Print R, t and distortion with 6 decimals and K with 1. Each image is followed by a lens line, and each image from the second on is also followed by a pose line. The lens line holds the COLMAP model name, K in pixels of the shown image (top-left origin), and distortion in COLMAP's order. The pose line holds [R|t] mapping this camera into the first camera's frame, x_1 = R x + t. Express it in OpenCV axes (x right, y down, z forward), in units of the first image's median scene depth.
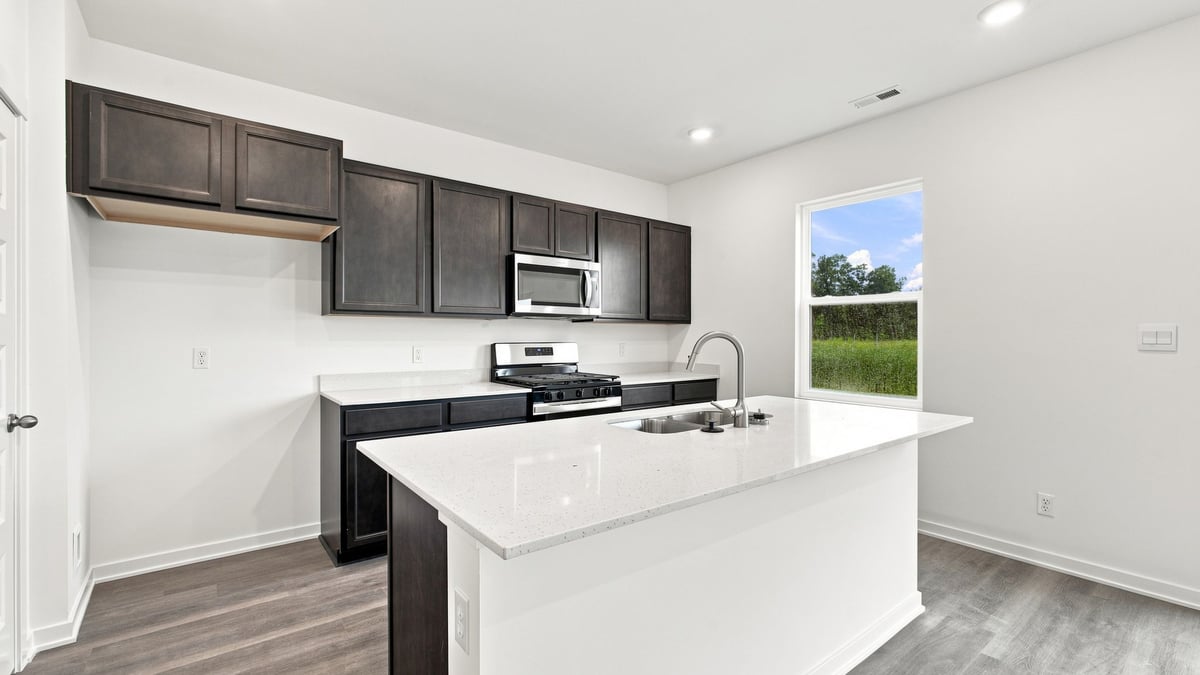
lens RADIAL K [[517.7, 0, 587.3], [0, 517.7, 329.4], [0, 0, 1]] dist [-0.006757, 0.002560]
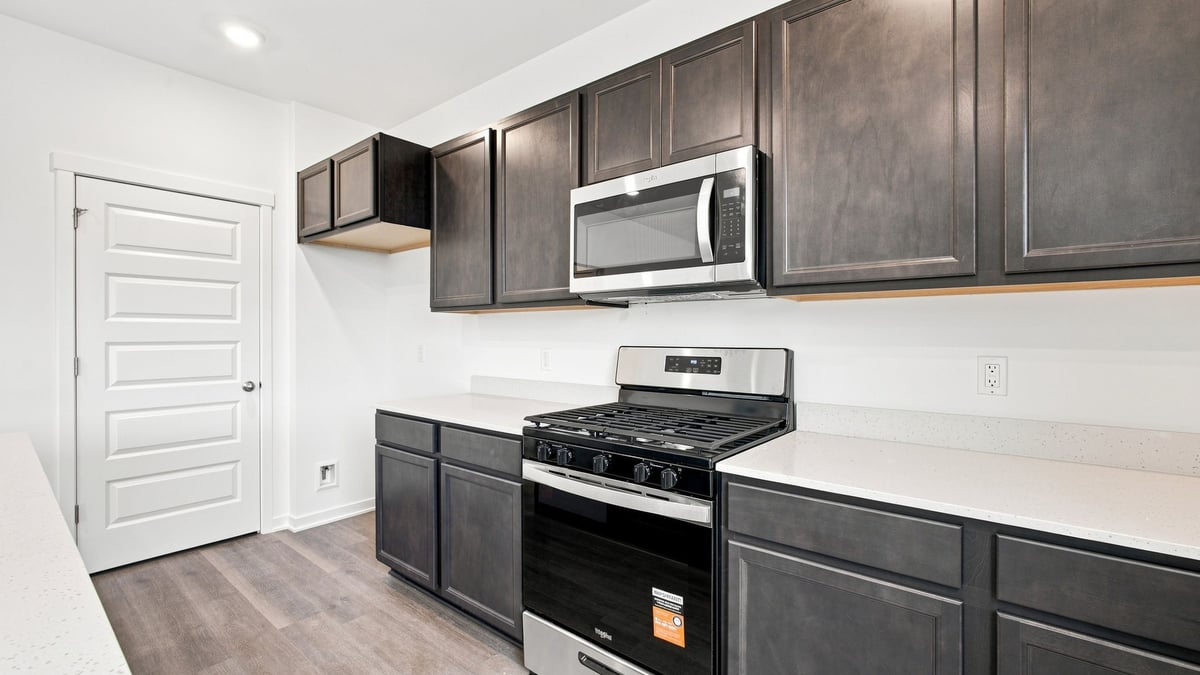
lens RADIAL K [[517.7, 0, 599.0], [0, 517.7, 329.3], [0, 0, 1]] dist [-0.006757, 0.002560]
pose [[0.220497, -0.011550, -0.975319, 0.423589], [0.016834, 0.999826, -0.008034, 0.012499], [0.975242, -0.014647, 0.220653, 0.901895]]
